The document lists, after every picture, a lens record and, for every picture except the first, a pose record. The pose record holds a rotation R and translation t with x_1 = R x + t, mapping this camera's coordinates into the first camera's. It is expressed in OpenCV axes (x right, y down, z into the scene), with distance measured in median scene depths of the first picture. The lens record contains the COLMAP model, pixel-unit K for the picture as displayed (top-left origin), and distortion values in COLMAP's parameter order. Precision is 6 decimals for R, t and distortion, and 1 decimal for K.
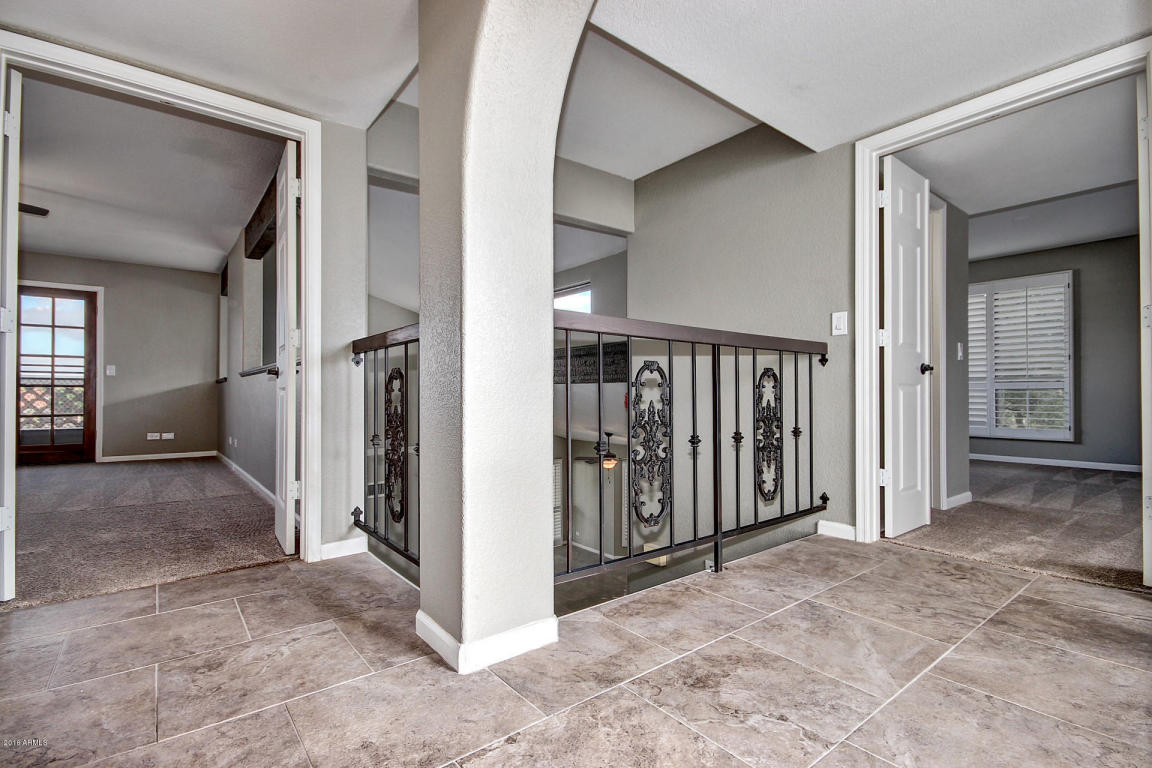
lens RADIAL K [[542.0, 0, 580.0], [0, 542.0, 389.9], [0, 0, 1]] dist [0.001217, -0.002522]
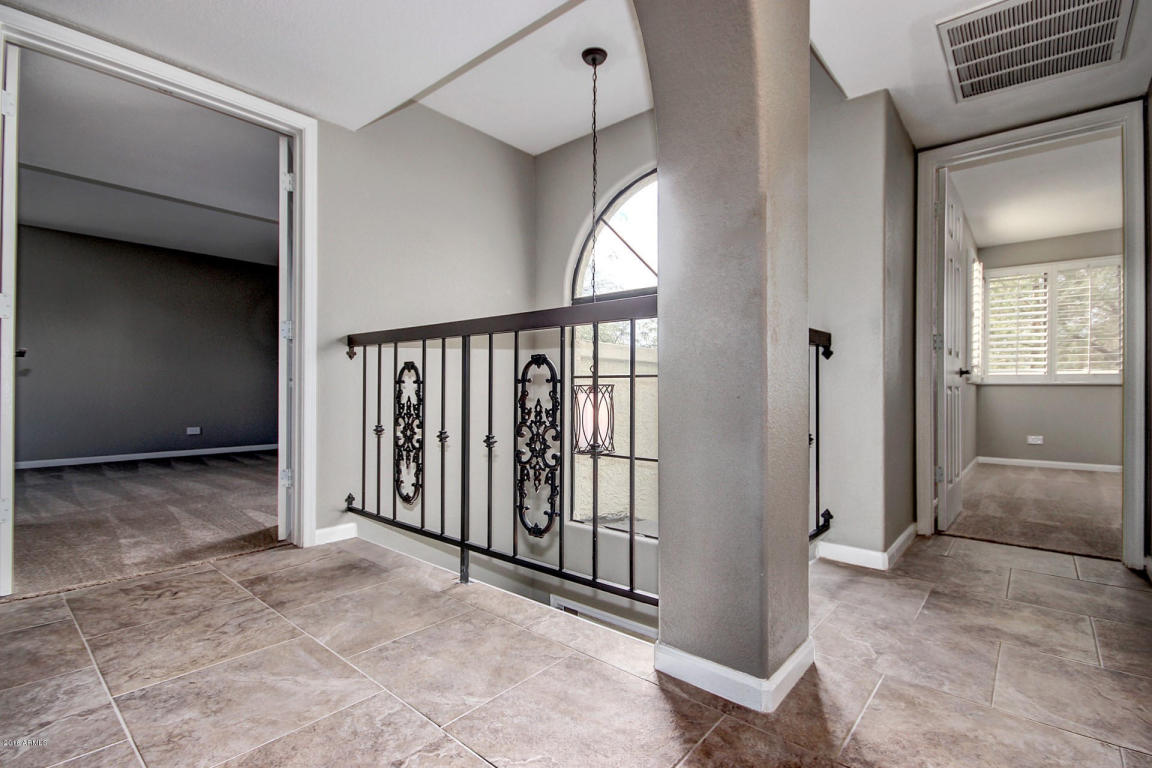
lens RADIAL K [[542.0, 0, 587.1], [0, 542.0, 381.7], [0, 0, 1]] dist [0.001217, -0.002522]
pose [[-0.195138, 0.010565, 0.980719, -0.349102], [-0.008701, 0.999884, -0.012502, 0.001953], [-0.980737, -0.010972, -0.195023, 0.564549]]
